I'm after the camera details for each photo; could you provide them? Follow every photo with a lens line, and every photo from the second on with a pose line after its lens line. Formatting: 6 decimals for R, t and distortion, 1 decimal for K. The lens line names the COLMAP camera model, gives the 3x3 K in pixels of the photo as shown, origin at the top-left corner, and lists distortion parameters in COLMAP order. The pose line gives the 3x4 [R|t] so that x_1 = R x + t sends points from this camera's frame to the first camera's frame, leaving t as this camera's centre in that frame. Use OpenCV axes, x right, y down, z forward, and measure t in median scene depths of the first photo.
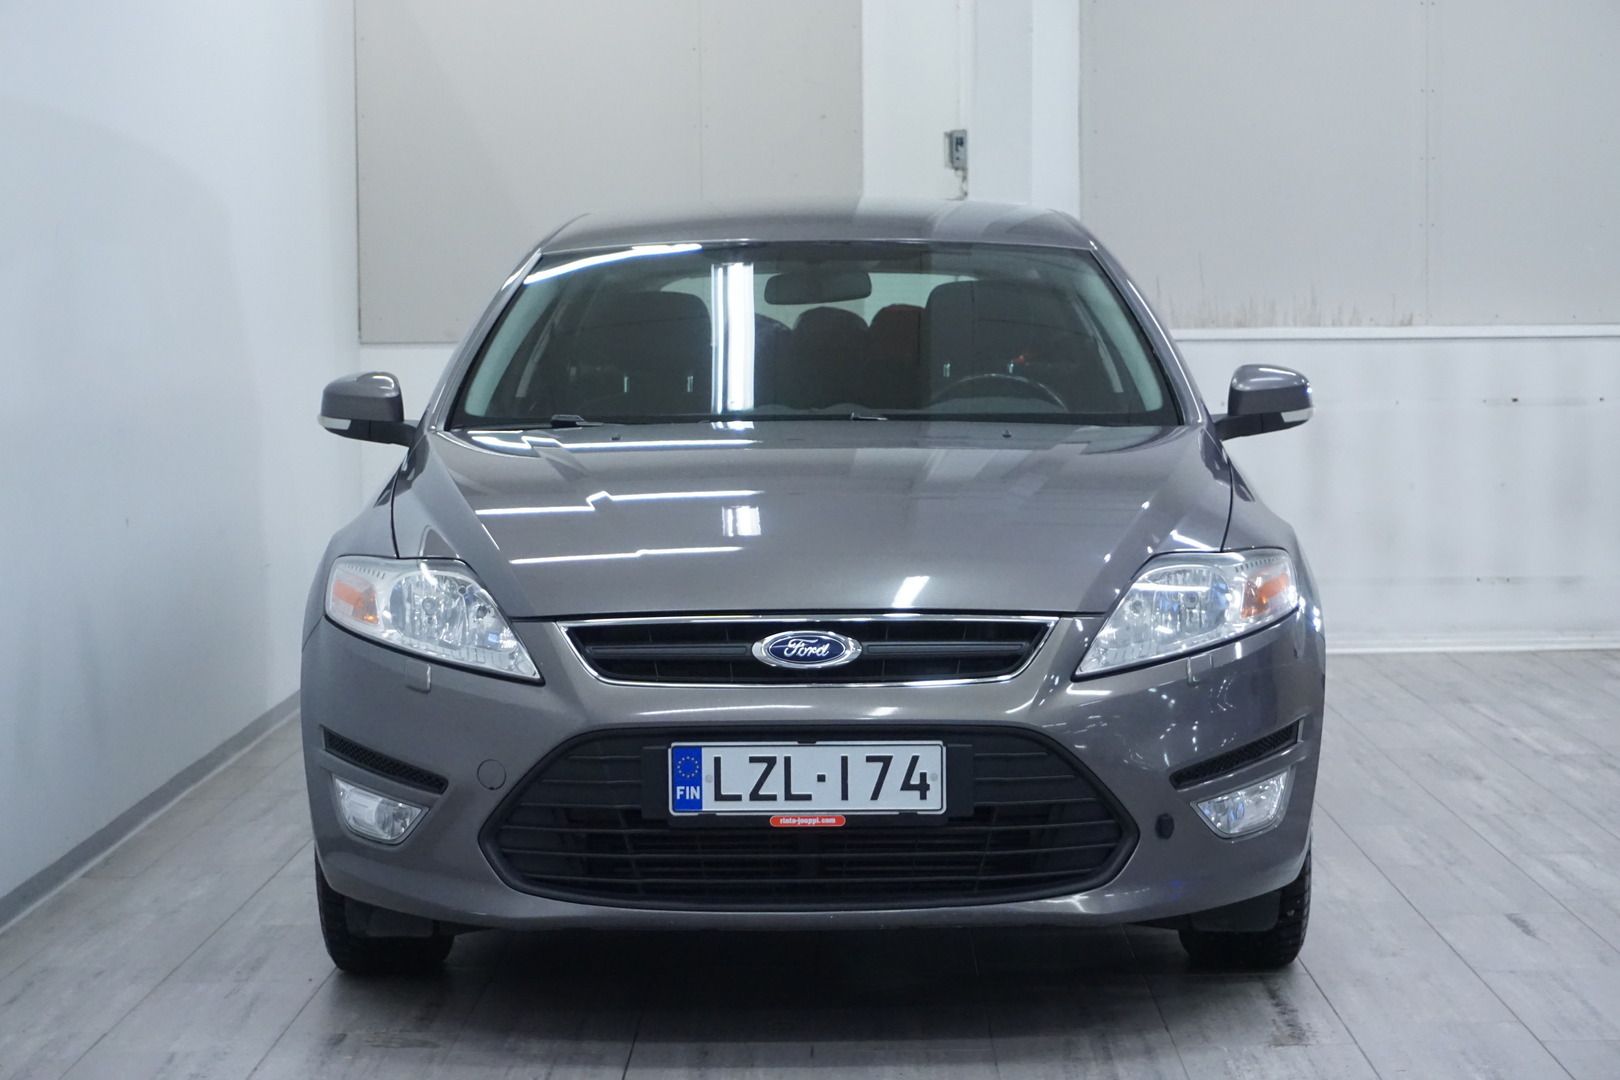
lens RADIAL K [[3543.1, 0, 810.0], [0, 3543.1, 540.0], [0, 0, 1]] dist [-0.092971, 2.568501]
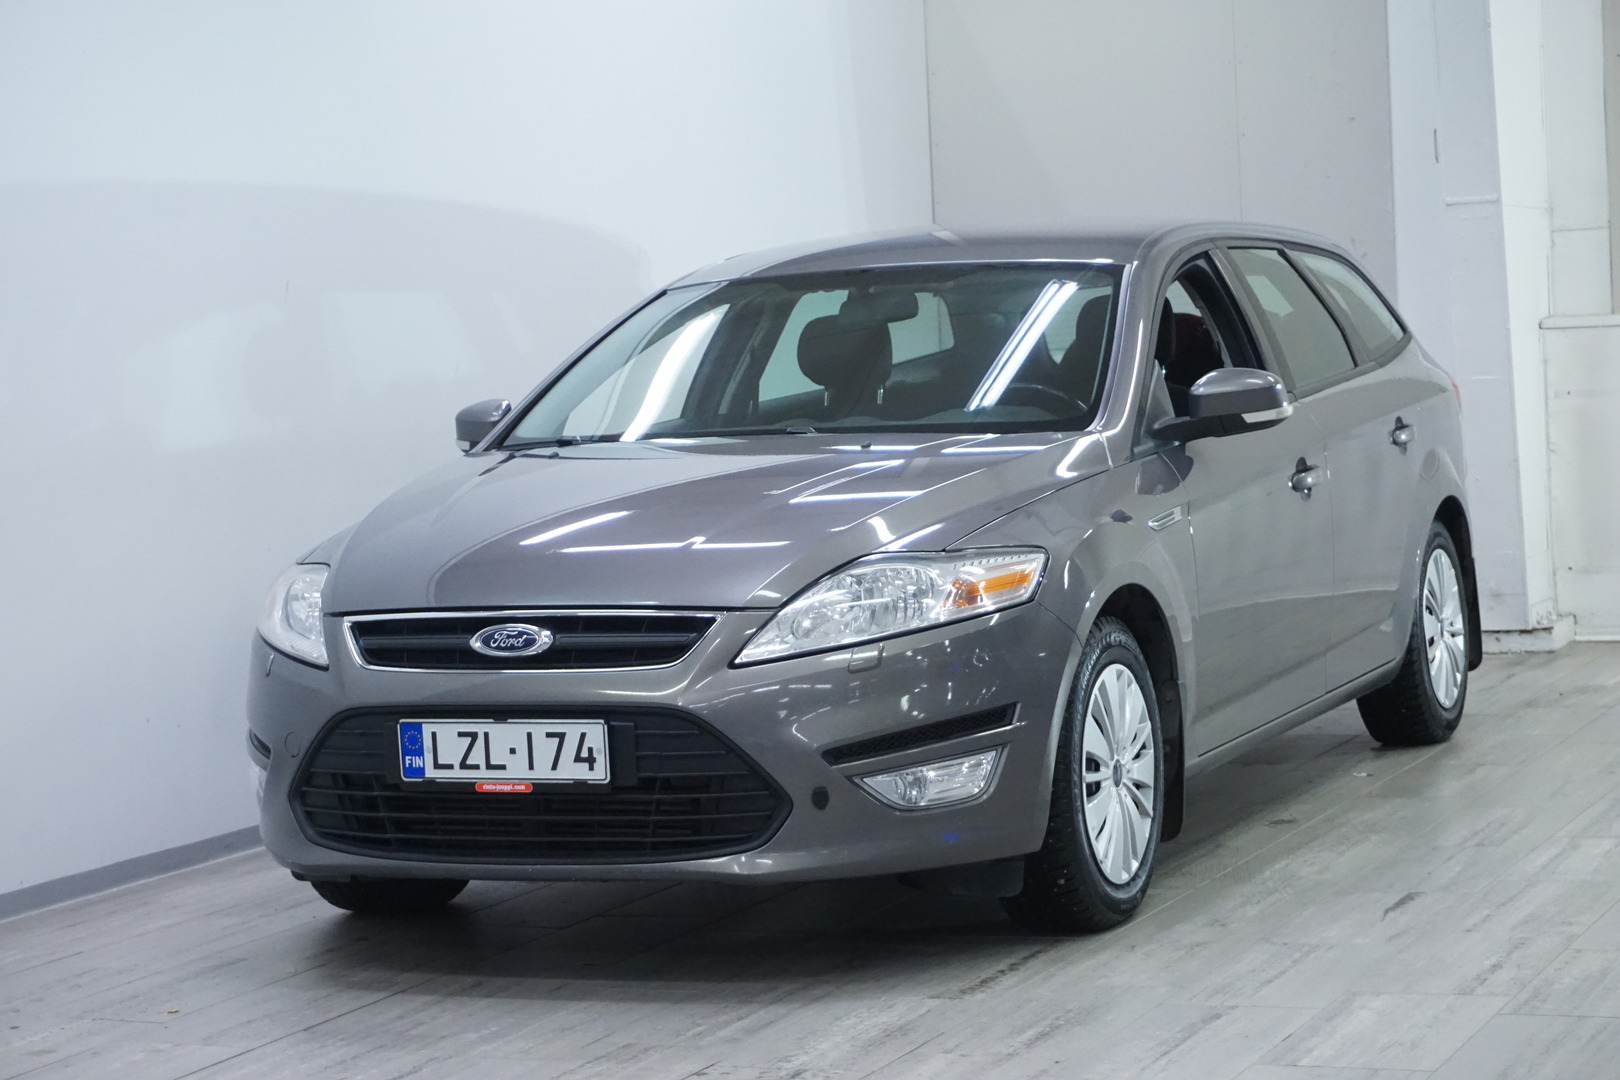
lens RADIAL K [[3543.1, 0, 810.0], [0, 3543.1, 540.0], [0, 0, 1]] dist [-0.092971, 2.568501]
pose [[0.919393, -0.011829, -0.393161, 0.551938], [0.014319, 0.999892, 0.003401, -0.004736], [0.393078, -0.008756, 0.919463, -0.033089]]
